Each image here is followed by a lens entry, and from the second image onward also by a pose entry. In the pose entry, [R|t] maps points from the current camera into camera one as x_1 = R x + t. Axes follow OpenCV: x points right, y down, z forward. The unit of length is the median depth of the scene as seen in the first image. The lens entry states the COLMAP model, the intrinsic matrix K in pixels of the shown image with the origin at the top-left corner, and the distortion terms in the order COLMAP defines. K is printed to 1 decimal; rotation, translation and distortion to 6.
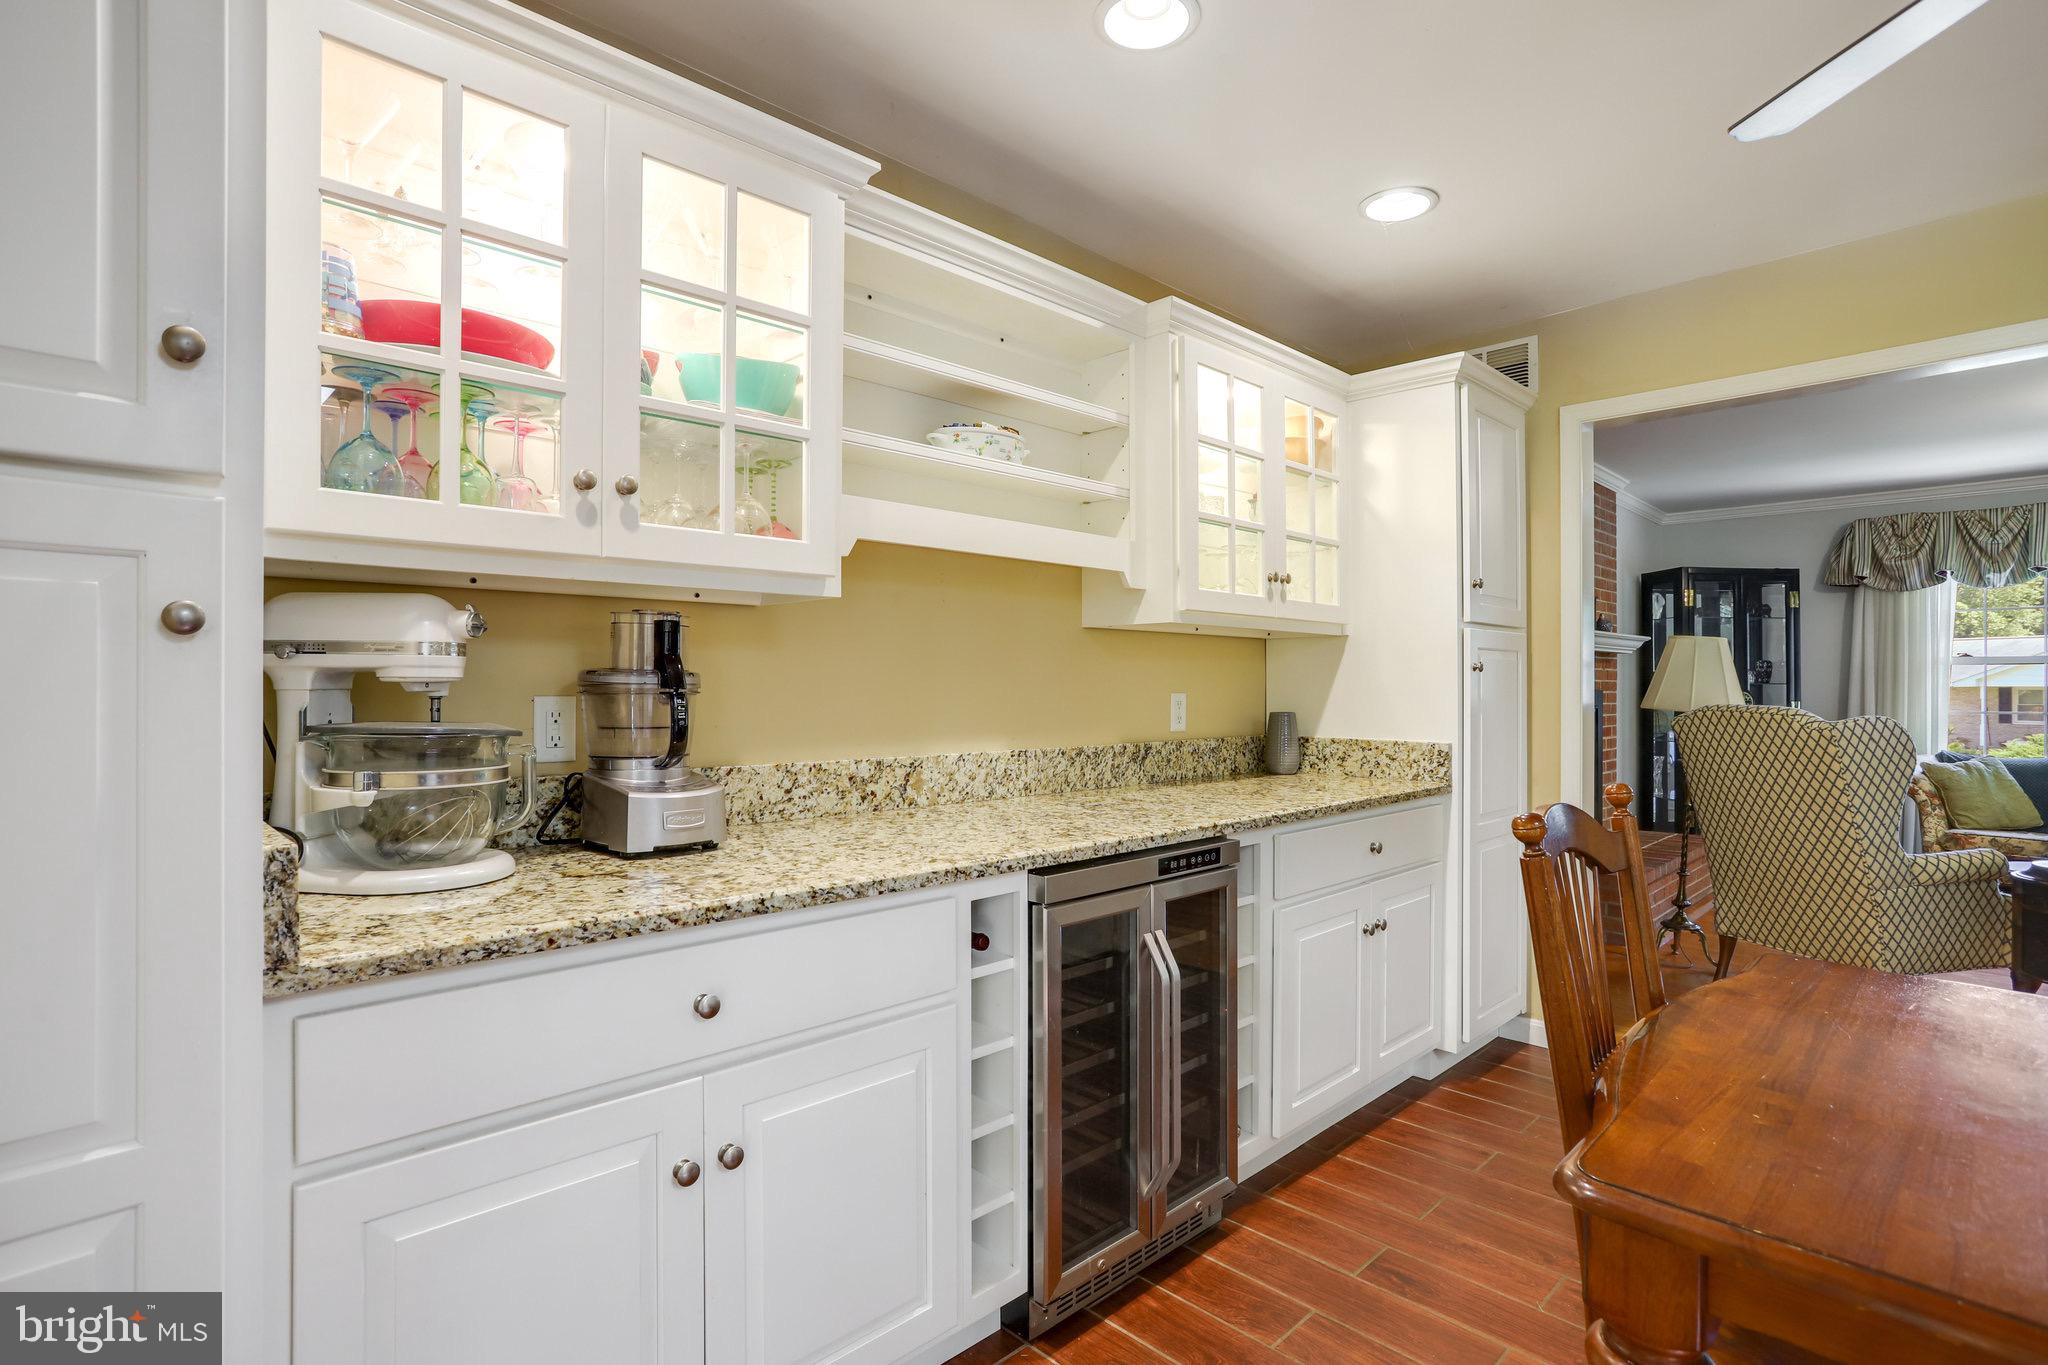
lens RADIAL K [[999.0, 0, 1024.0], [0, 999.0, 682.5], [0, 0, 1]] dist [-0.066599, 0.036548]
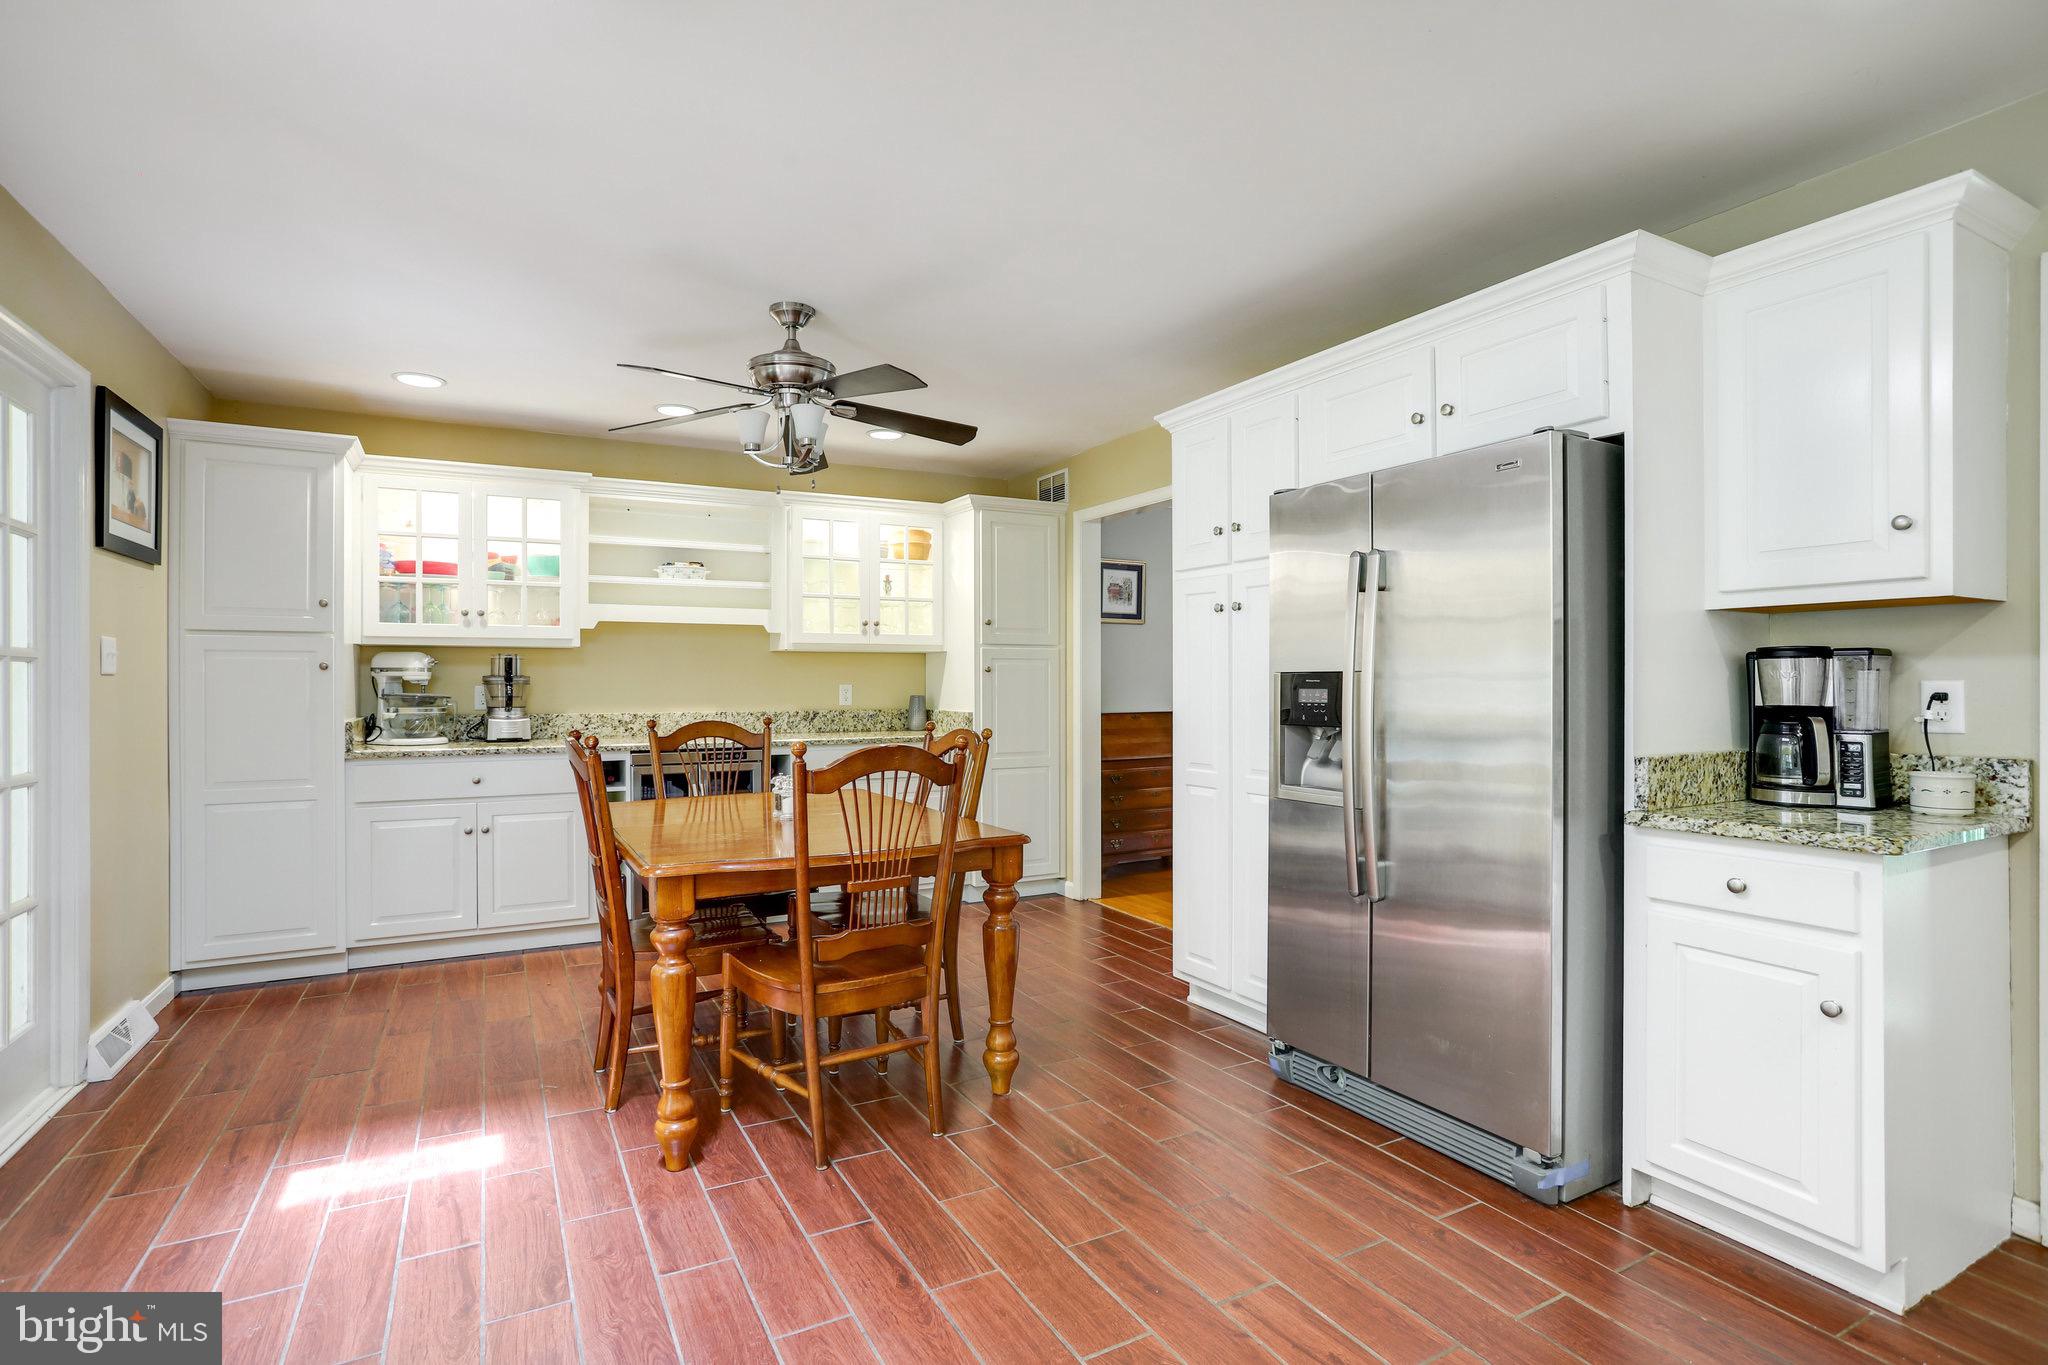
lens RADIAL K [[999.0, 0, 1024.0], [0, 999.0, 682.5], [0, 0, 1]] dist [-0.066599, 0.036548]
pose [[0.963503, -0.003679, -0.267674, 1.747153], [0.004617, 0.999985, 0.002873, 0.005254], [0.267659, -0.004004, 0.963505, -1.244986]]
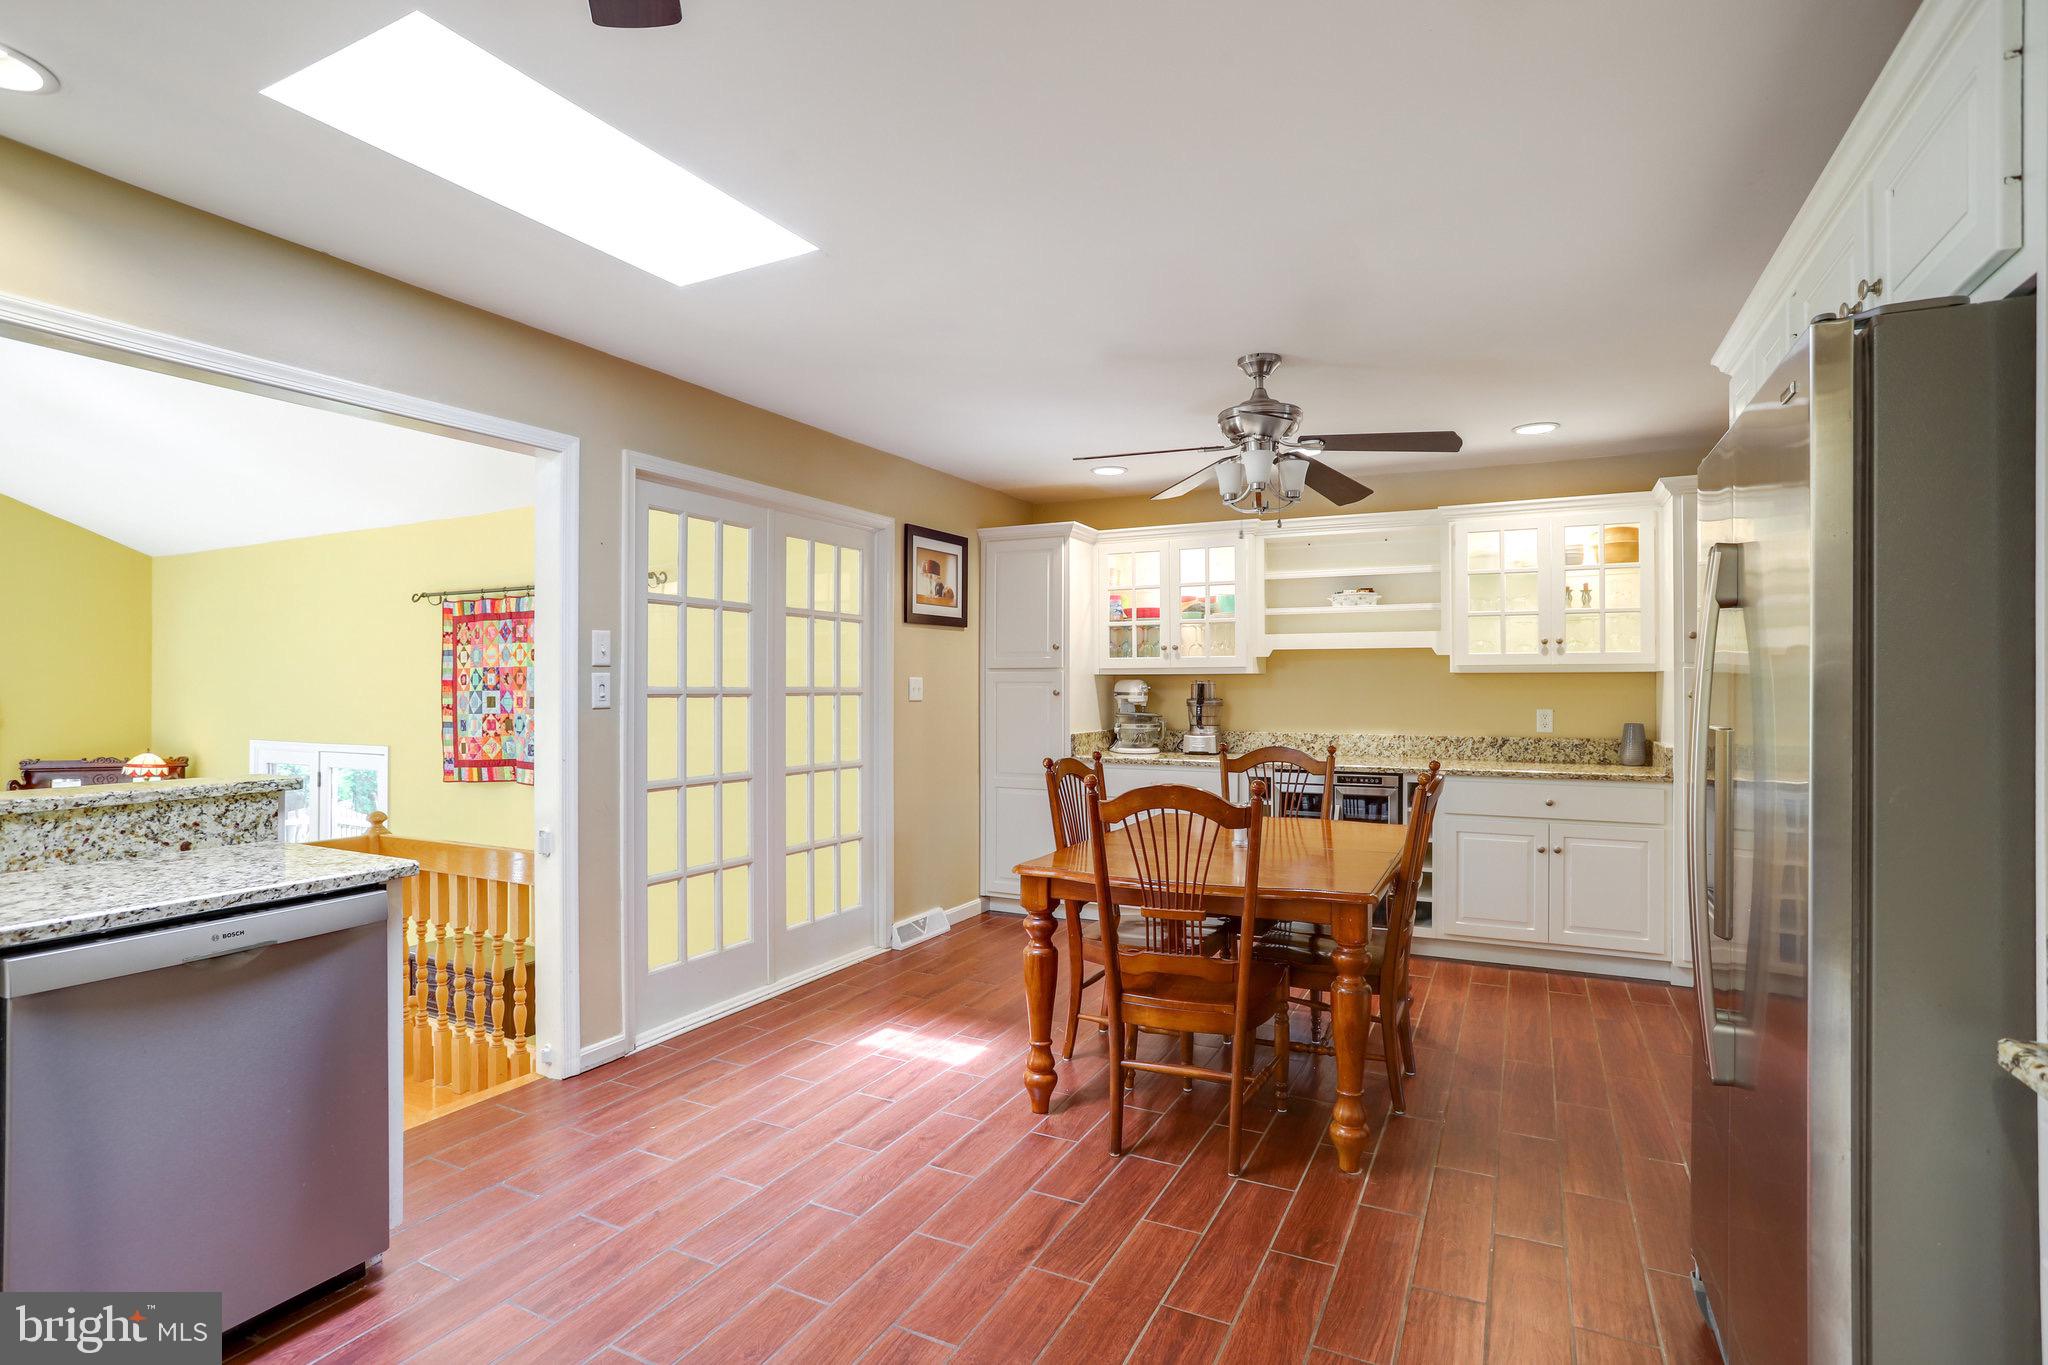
lens RADIAL K [[999.0, 0, 1024.0], [0, 999.0, 682.5], [0, 0, 1]] dist [-0.066599, 0.036548]
pose [[0.321854, -0.006137, -0.946769, 2.560359], [0.003657, 0.999980, -0.005239, -0.050737], [0.946782, -0.001776, 0.321870, -0.608778]]
